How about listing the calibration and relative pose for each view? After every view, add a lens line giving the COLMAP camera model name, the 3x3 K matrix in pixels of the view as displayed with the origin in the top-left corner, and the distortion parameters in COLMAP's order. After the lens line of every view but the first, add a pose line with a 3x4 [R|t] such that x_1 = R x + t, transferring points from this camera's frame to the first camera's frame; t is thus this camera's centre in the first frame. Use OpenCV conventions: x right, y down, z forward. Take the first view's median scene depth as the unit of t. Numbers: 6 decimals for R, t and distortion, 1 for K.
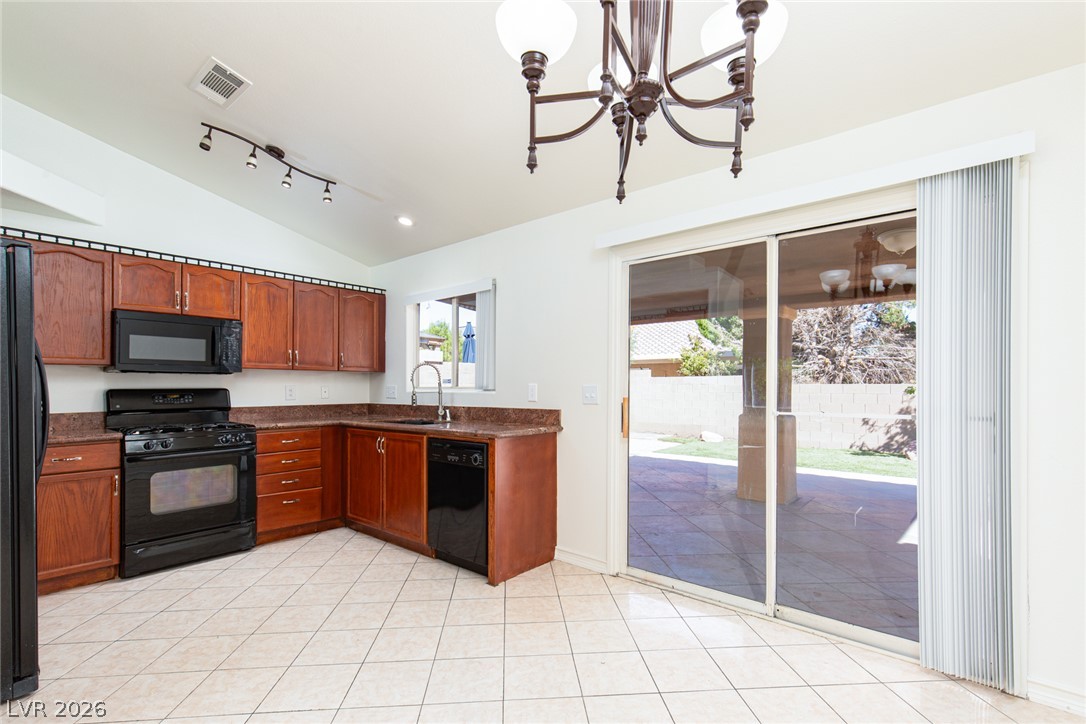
lens RADIAL K [[502.4, 0, 545.7], [0, 502.4, 383.5], [0, 0, 1]] dist [0.014878, -0.002759]
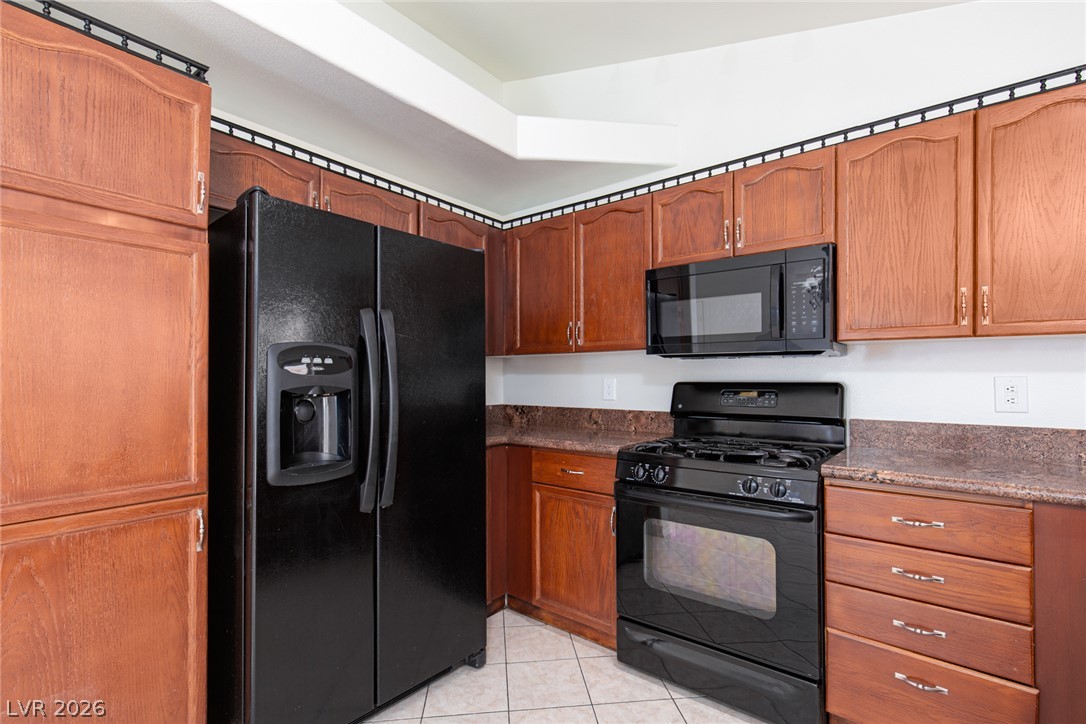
lens RADIAL K [[502.4, 0, 541.7], [0, 502.4, 371.7], [0, 0, 1]] dist [0.014878, -0.002759]
pose [[0.031966, -0.006043, -0.999471, -0.128412], [0.007095, 0.999958, -0.005819, -0.000284], [0.999464, -0.006905, 0.032007, 0.701945]]
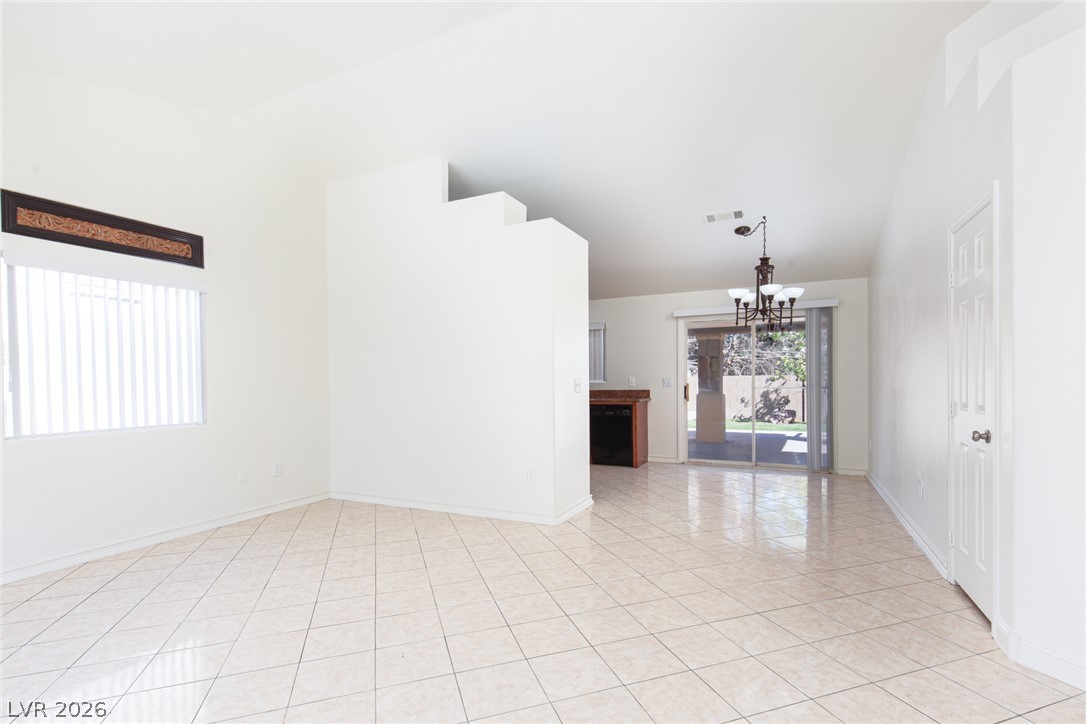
lens RADIAL K [[502.4, 0, 537.2], [0, 502.4, 377.3], [0, 0, 1]] dist [0.014878, -0.002759]
pose [[0.972129, -0.006972, 0.234344, -0.799137], [0.005994, 0.999970, 0.004887, -0.011383], [-0.234371, -0.003346, 0.972141, -0.807388]]
